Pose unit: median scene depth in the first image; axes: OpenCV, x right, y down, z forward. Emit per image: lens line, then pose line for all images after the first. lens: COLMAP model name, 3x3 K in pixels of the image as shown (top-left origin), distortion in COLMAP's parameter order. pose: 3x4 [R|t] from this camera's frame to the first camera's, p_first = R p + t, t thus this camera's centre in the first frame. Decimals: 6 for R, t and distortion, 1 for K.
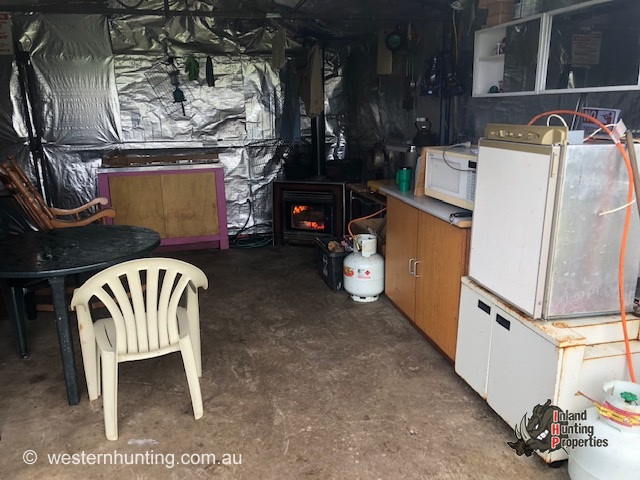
lens RADIAL K [[511.8, 0, 322.7], [0, 511.8, 241.9], [0, 0, 1]] dist [0.007395, -0.017012]
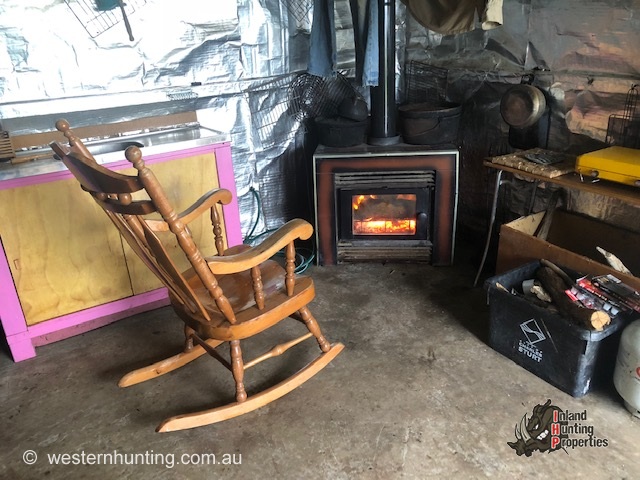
lens RADIAL K [[511.8, 0, 315.4], [0, 511.8, 240.3], [0, 0, 1]] dist [0.007395, -0.017012]
pose [[0.961058, -0.135410, 0.240897, -0.228499], [0.098520, 0.982330, 0.159130, -0.111936], [-0.258188, -0.129200, 0.957416, 0.443267]]
